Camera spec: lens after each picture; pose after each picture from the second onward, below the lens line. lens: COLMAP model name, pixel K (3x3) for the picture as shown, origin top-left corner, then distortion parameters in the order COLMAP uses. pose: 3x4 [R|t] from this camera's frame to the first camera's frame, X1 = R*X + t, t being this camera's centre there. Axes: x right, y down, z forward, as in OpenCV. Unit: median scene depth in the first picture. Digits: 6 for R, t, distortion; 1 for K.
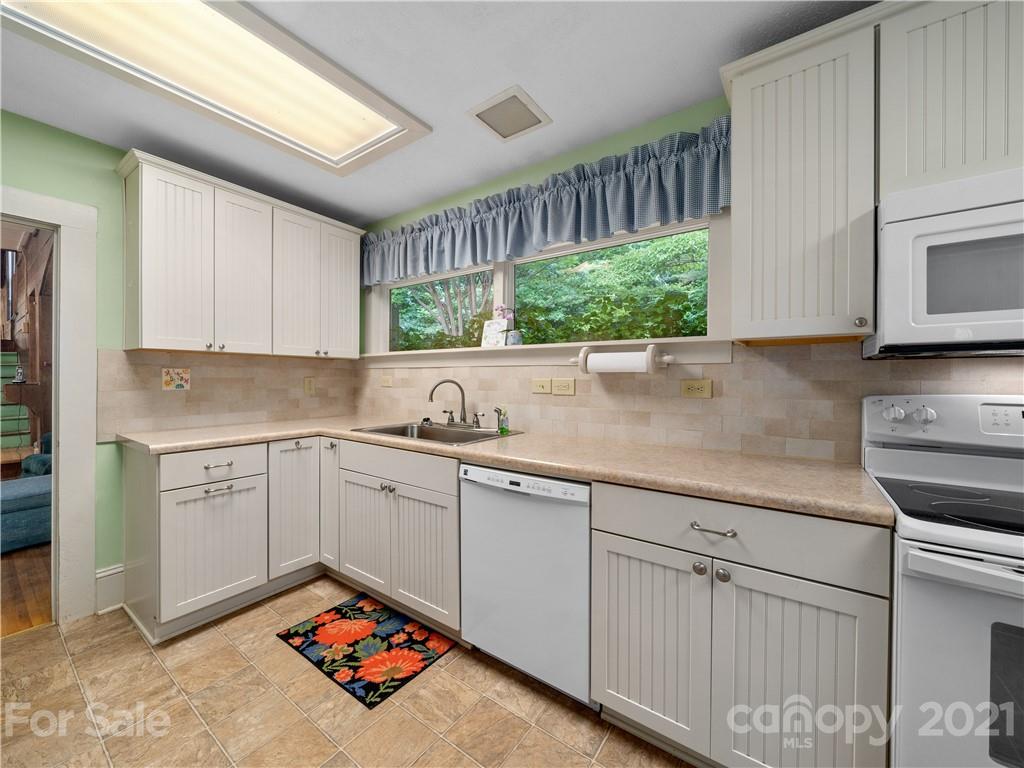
lens RADIAL K [[398.0, 0, 513.9], [0, 398.0, 381.0], [0, 0, 1]] dist [-0.006985, 0.000174]
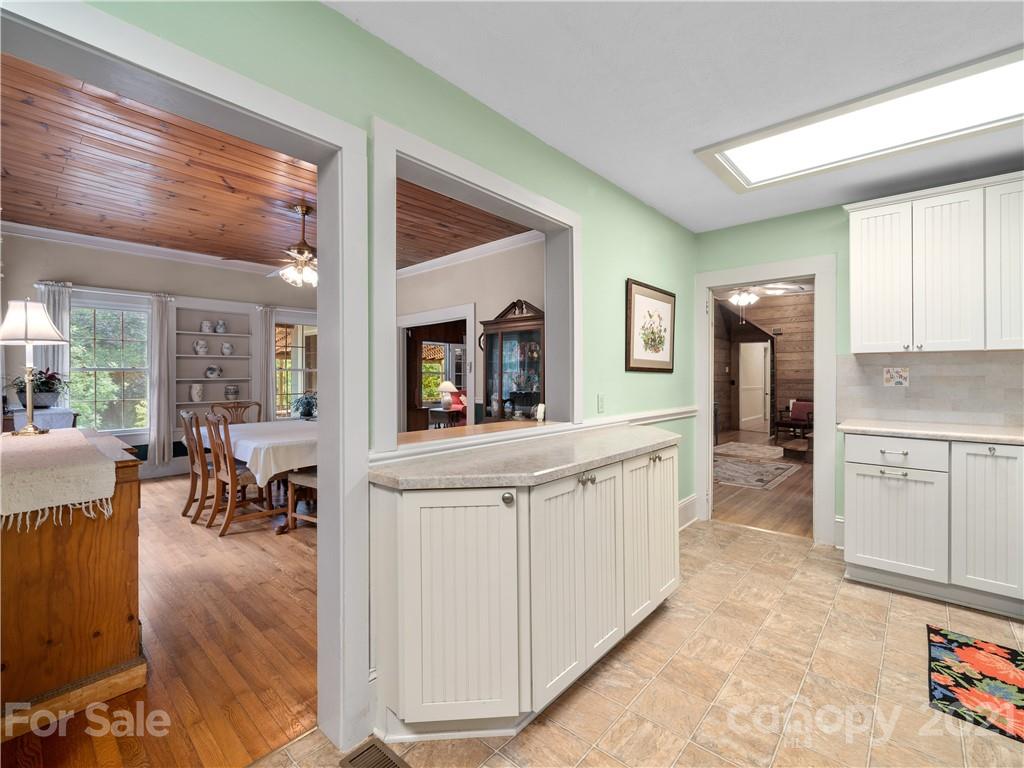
lens RADIAL K [[463.9, 0, 508.4], [0, 463.9, 373.2], [0, 0, 1]] dist [0.018015, -0.000804]
pose [[-0.118572, -0.004178, -0.992937, 0.737848], [-0.006980, 0.999970, -0.003374, -0.003383], [0.992921, 0.006531, -0.118598, 0.056770]]
